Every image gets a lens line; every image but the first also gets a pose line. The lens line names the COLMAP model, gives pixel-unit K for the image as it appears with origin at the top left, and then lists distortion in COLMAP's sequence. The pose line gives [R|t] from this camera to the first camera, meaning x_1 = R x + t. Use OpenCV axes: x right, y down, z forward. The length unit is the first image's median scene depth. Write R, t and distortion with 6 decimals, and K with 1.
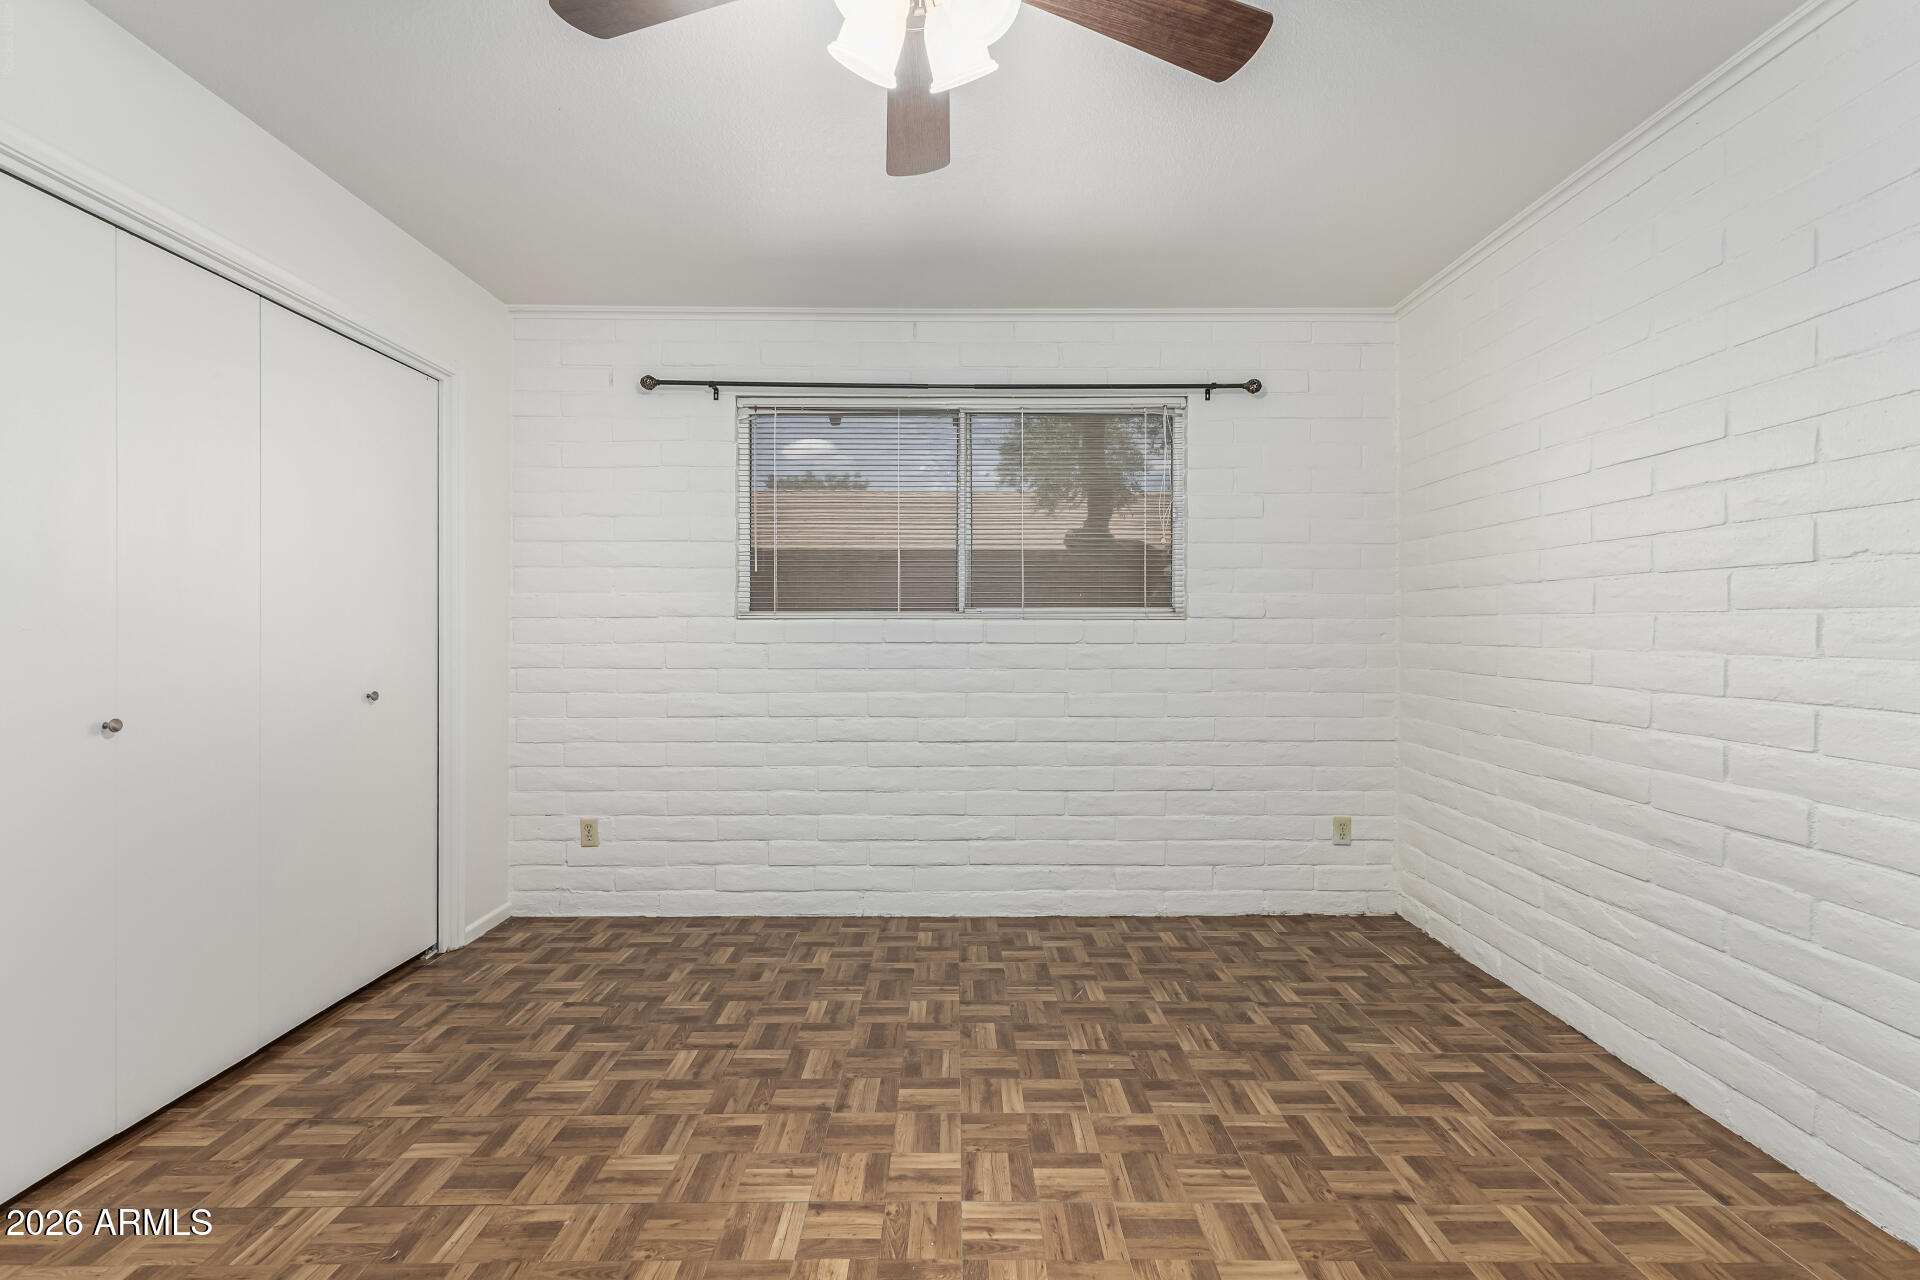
lens RADIAL K [[835.2, 0, 955.8], [0, 835.2, 632.6], [0, 0, 1]] dist [0.010279, -0.002395]
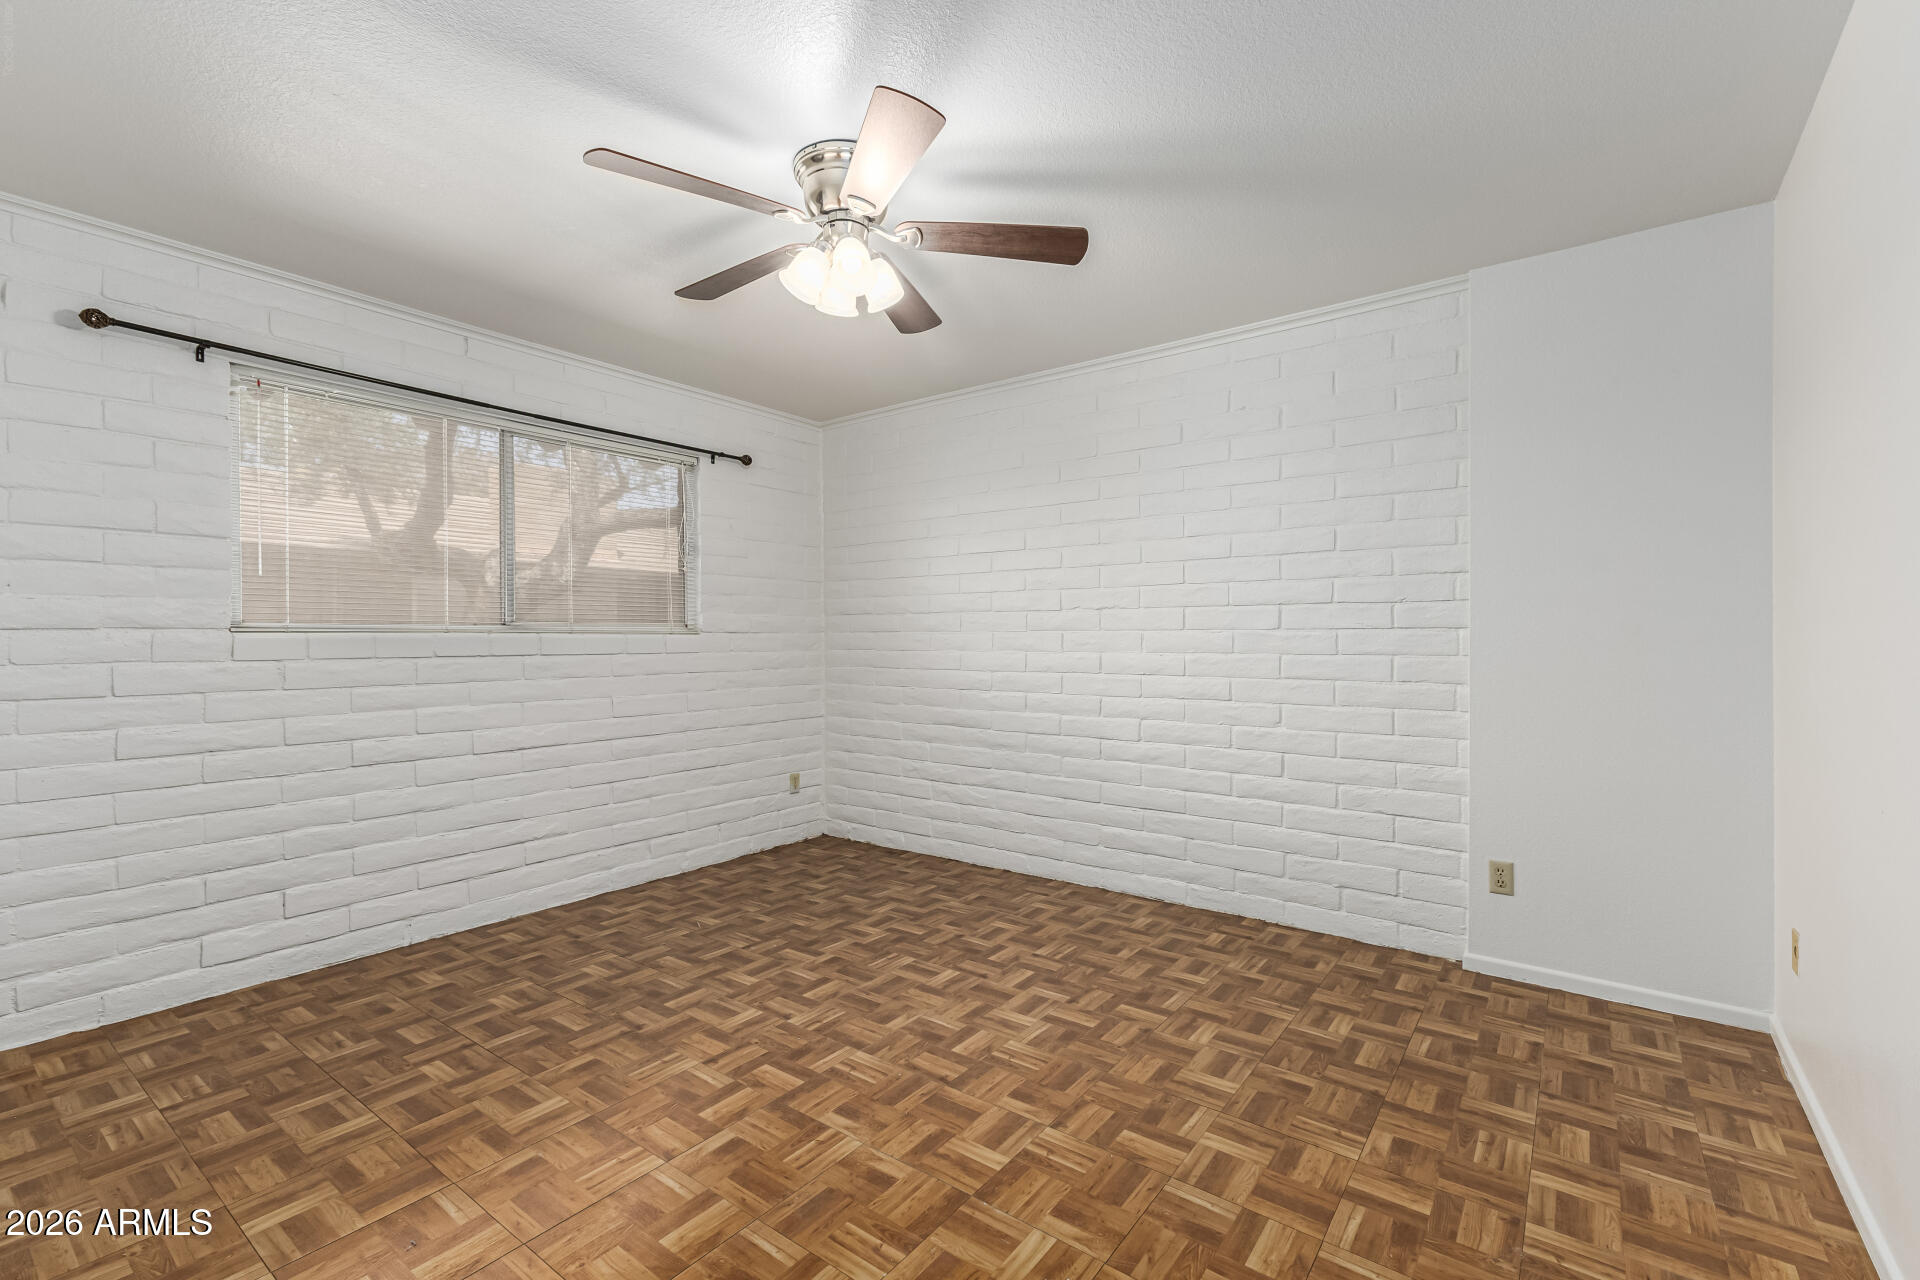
lens RADIAL K [[835.2, 0, 970.7], [0, 835.2, 639.1], [0, 0, 1]] dist [0.010279, -0.002395]
pose [[0.596035, -0.003257, 0.802952, -0.646148], [0.007828, 0.999968, -0.001755, -0.002569], [-0.802921, 0.007332, 0.596041, -0.109263]]
